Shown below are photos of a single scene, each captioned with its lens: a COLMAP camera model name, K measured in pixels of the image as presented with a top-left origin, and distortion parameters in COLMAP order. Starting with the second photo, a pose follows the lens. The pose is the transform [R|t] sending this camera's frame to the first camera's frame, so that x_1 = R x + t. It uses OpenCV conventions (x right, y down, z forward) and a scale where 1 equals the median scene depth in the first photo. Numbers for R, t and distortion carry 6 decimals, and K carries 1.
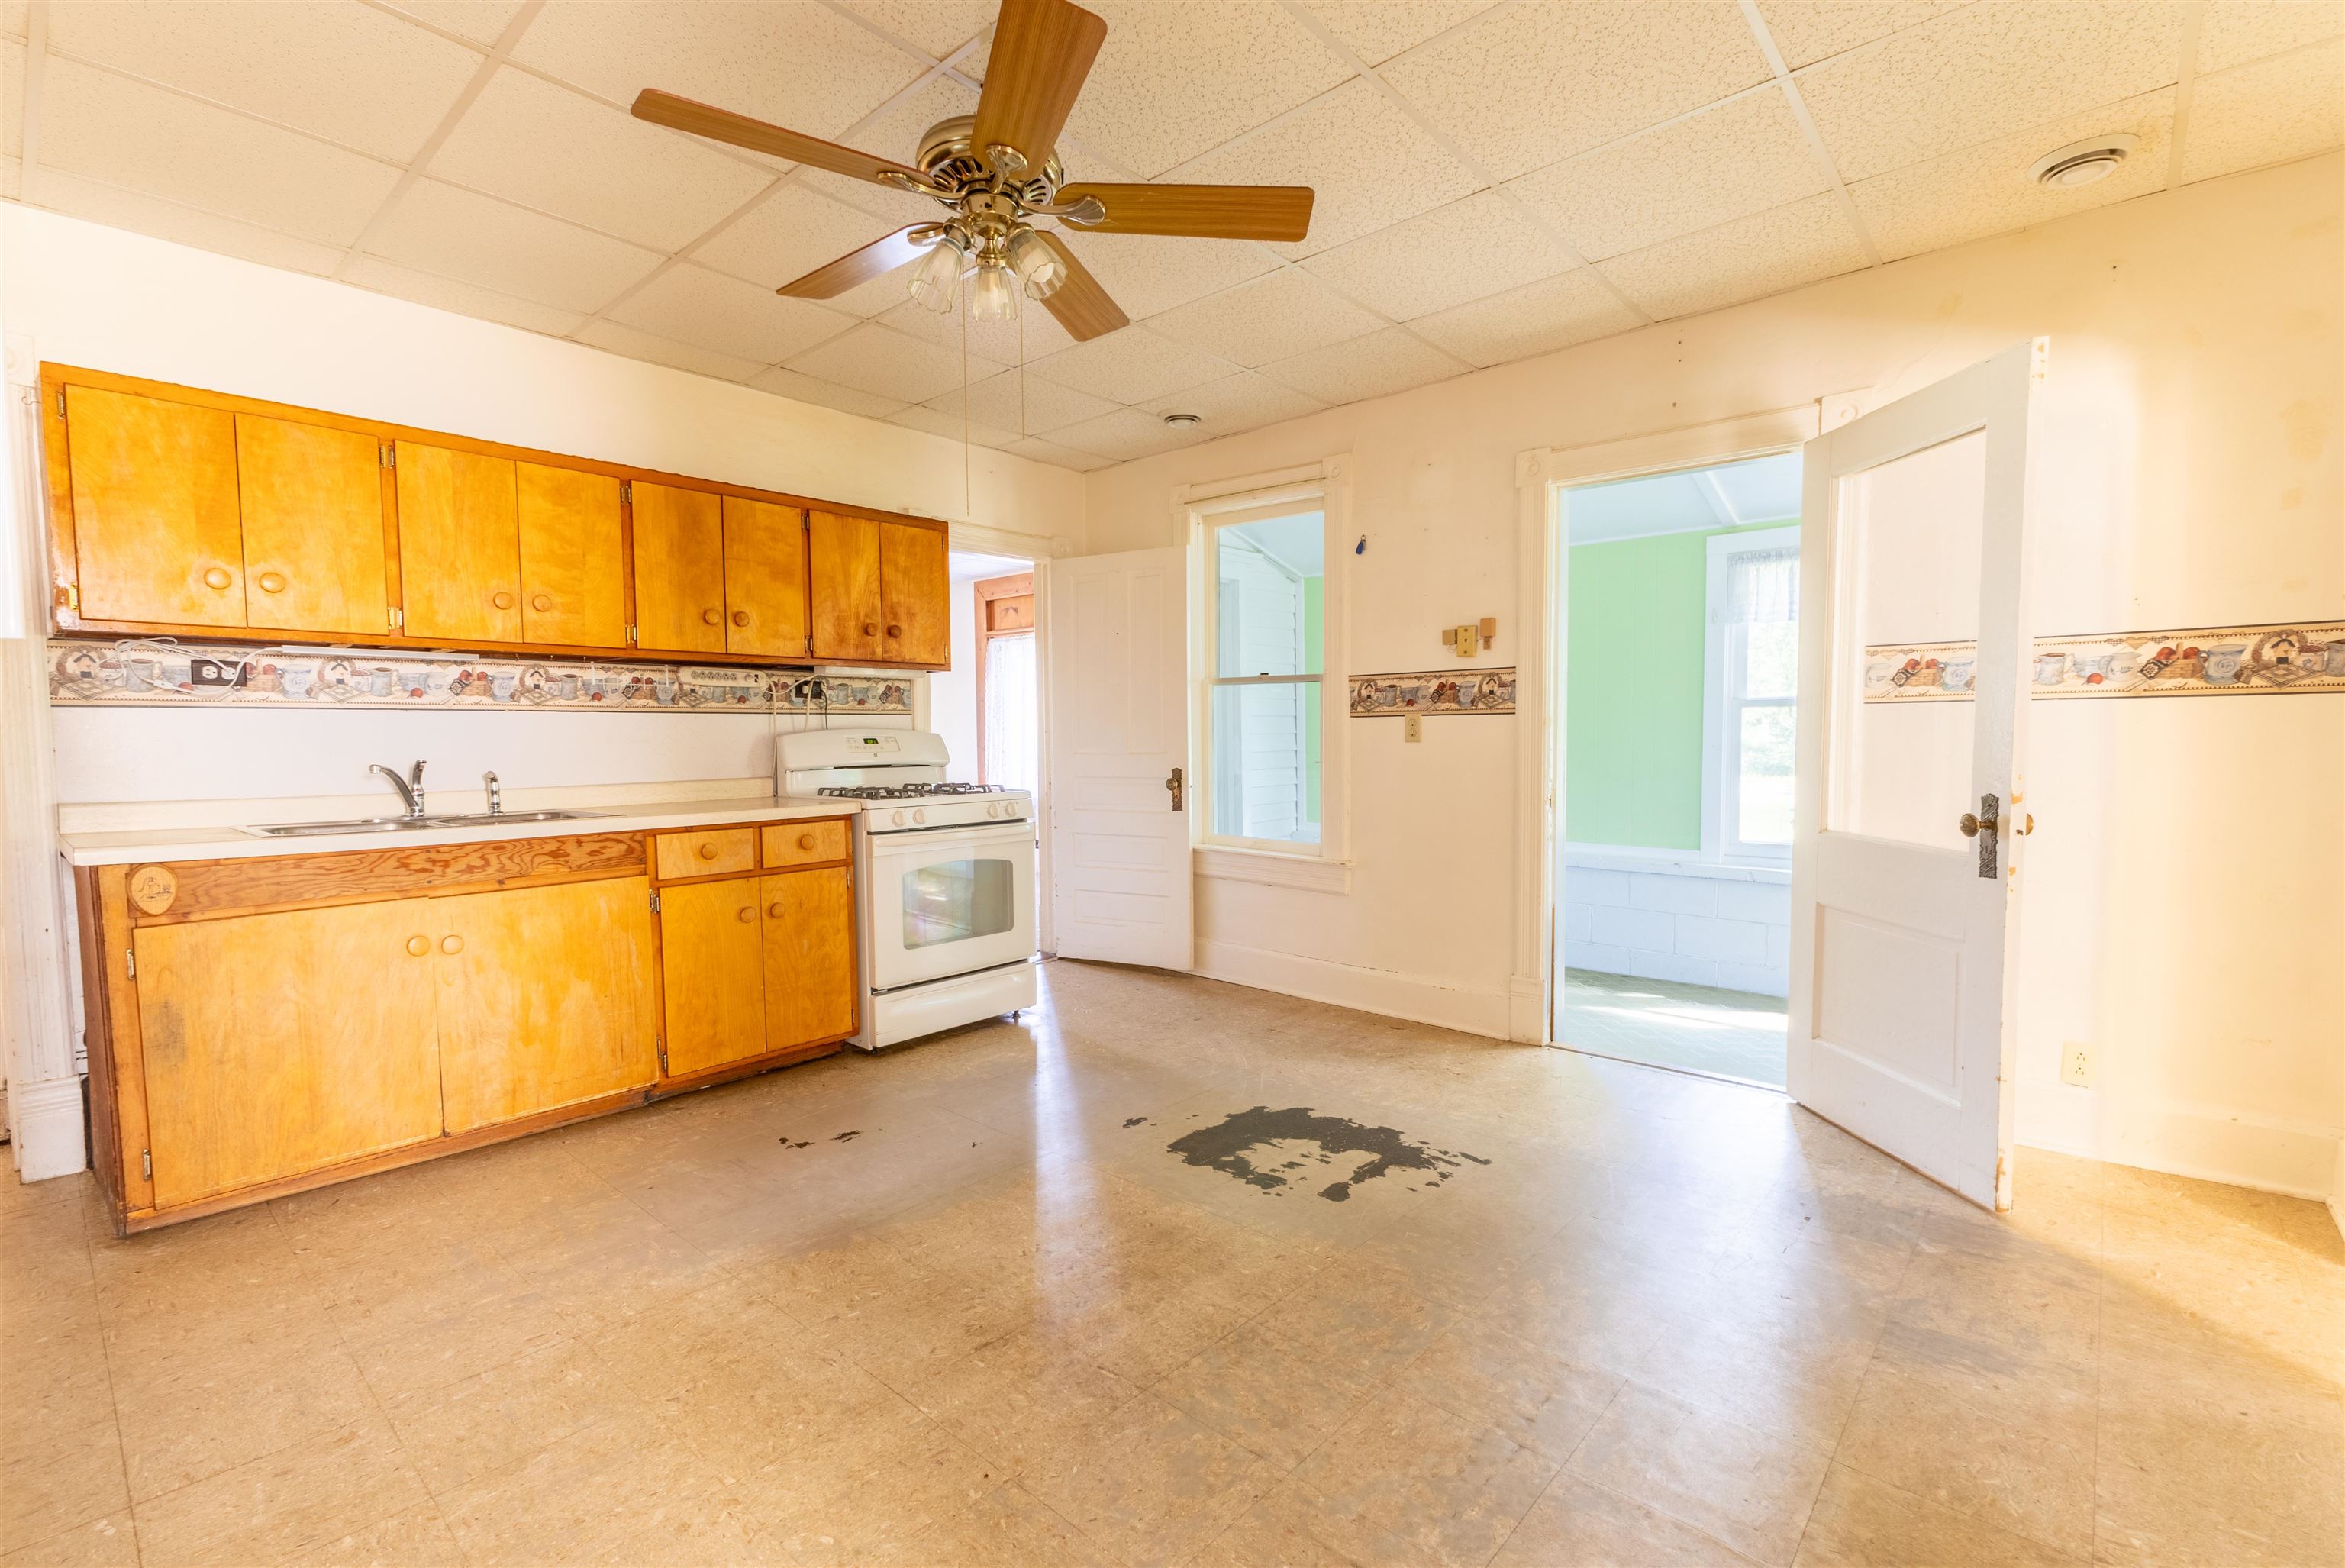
lens RADIAL K [[1000.9, 0, 1165.4], [0, 1000.9, 778.6], [0, 0, 1]] dist [0.013709, -0.006551]
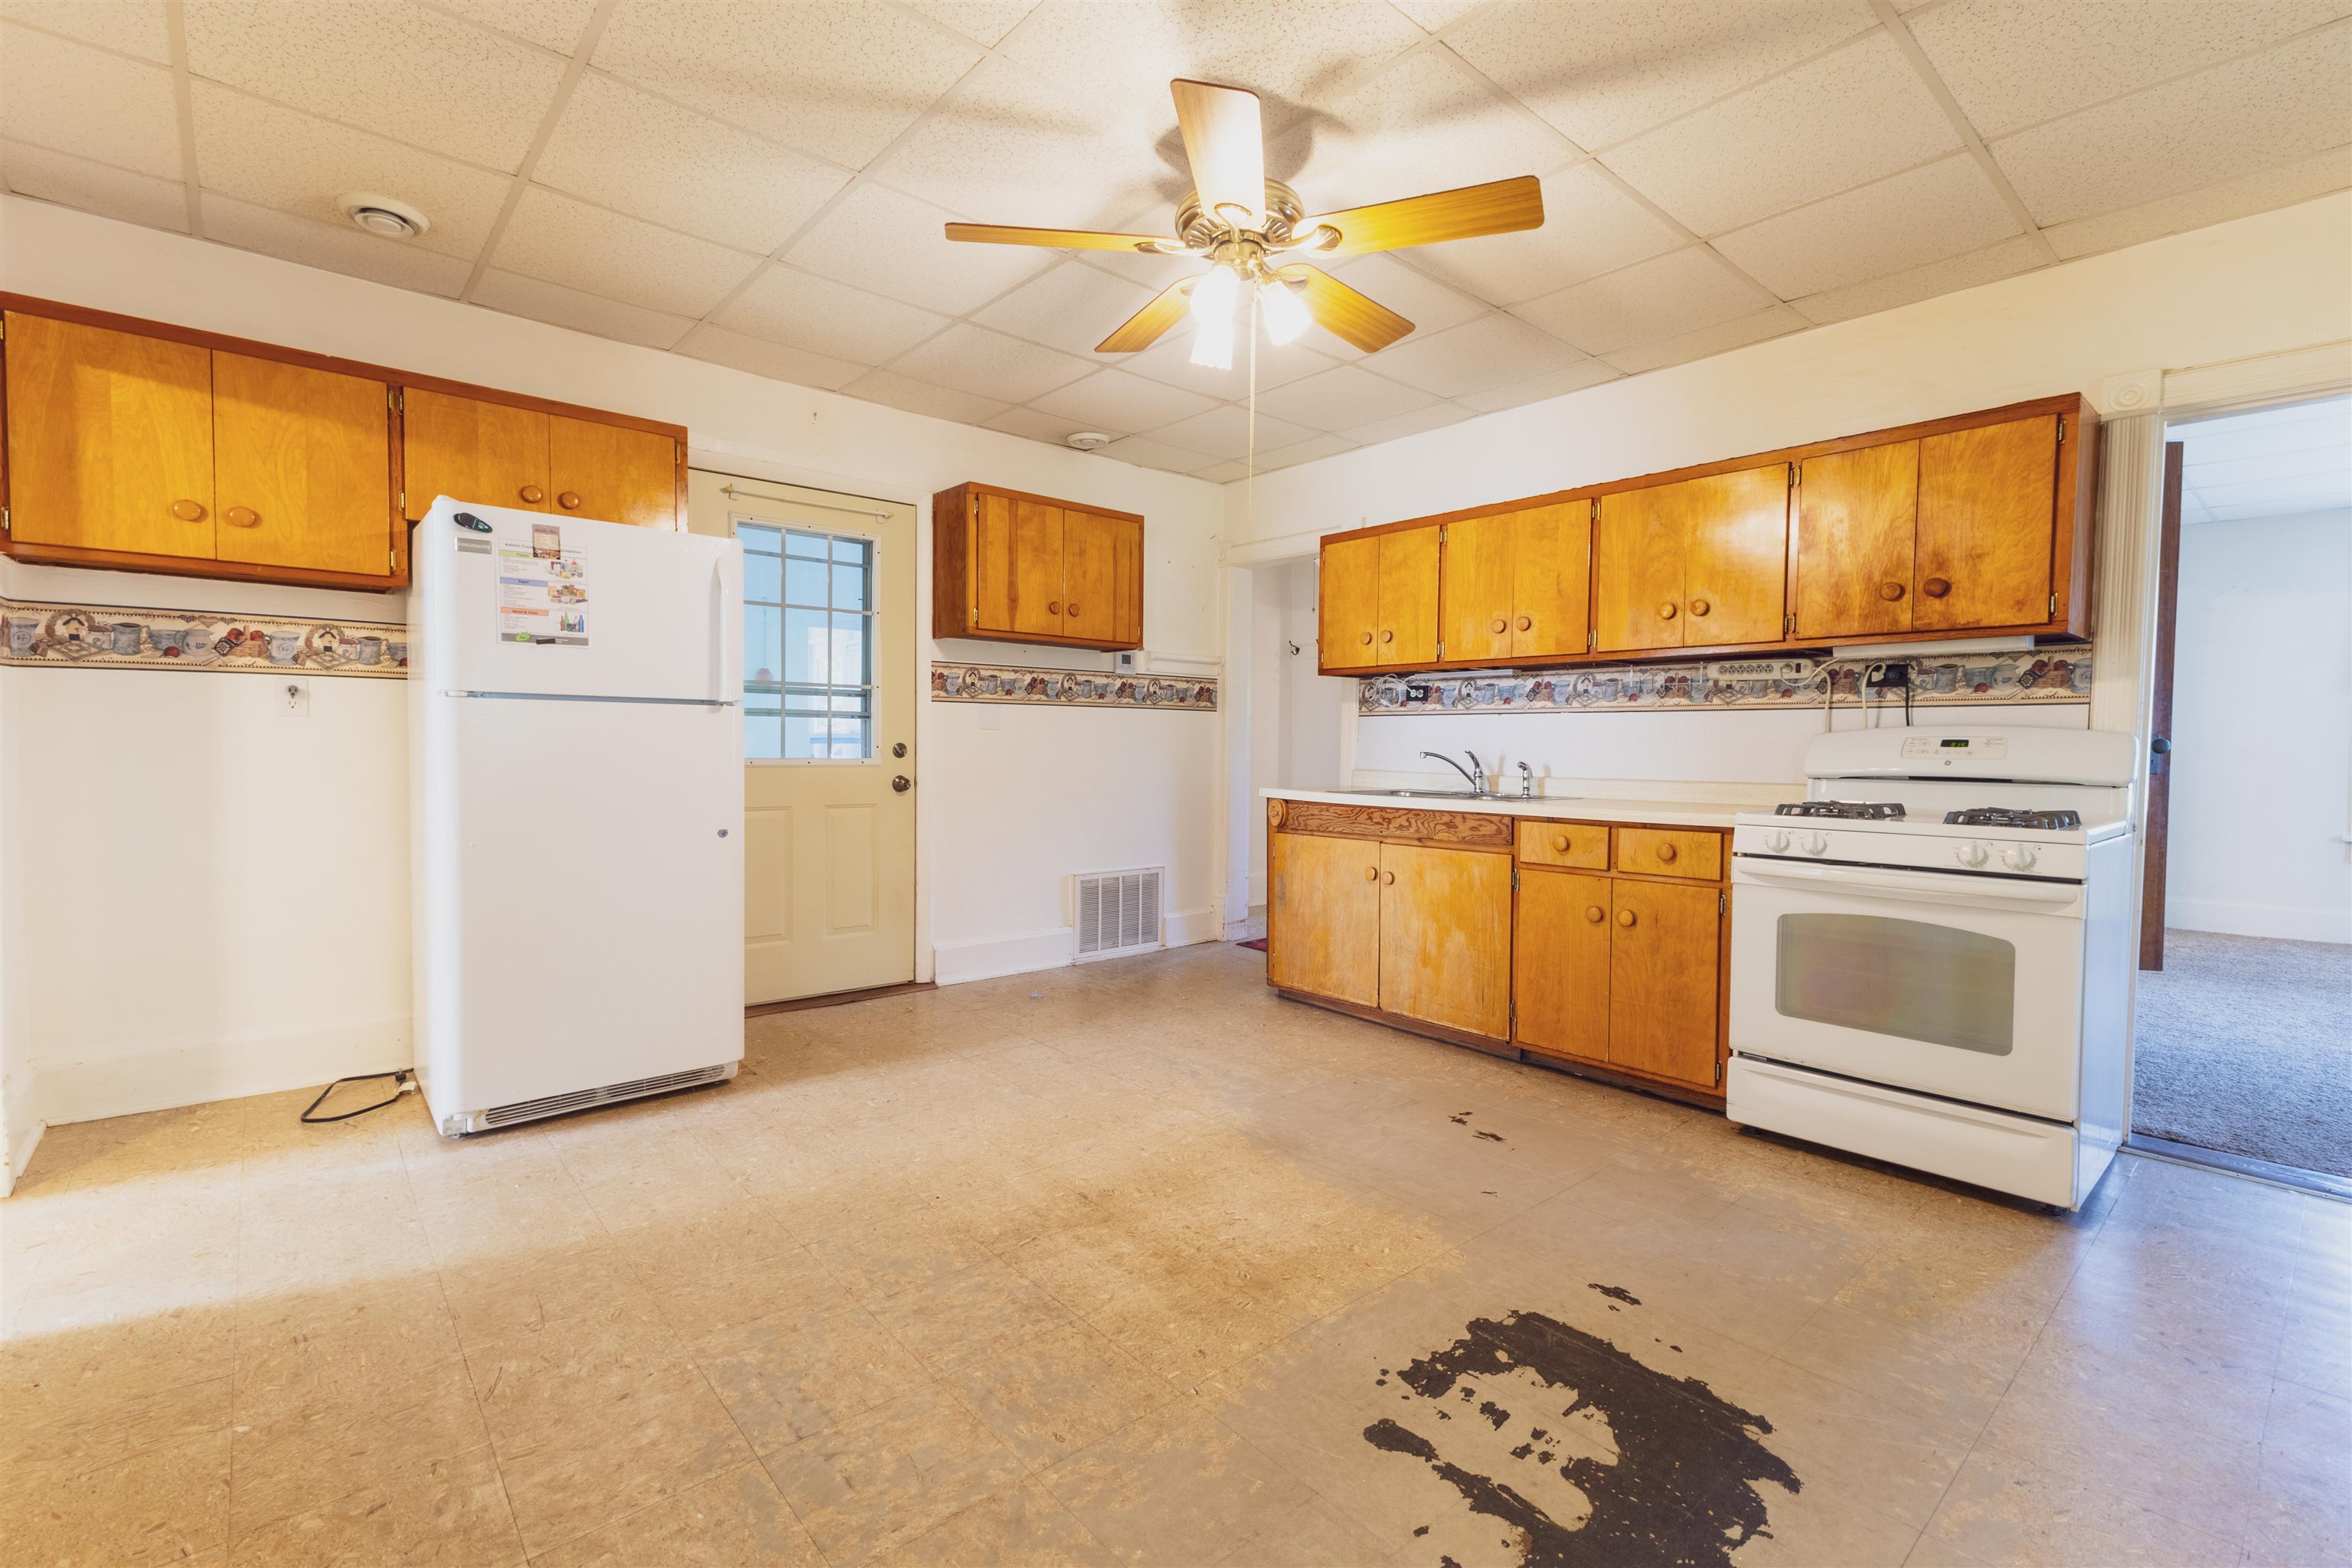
lens RADIAL K [[1003.8, 0, 1168.9], [0, 1003.8, 778.6], [0, 0, 1]] dist [0.013709, -0.006551]
pose [[-0.085261, 0.046068, -0.995293, 0.661162], [-0.052256, 0.997349, 0.050640, -0.028596], [0.994987, 0.056328, -0.082628, 0.724821]]
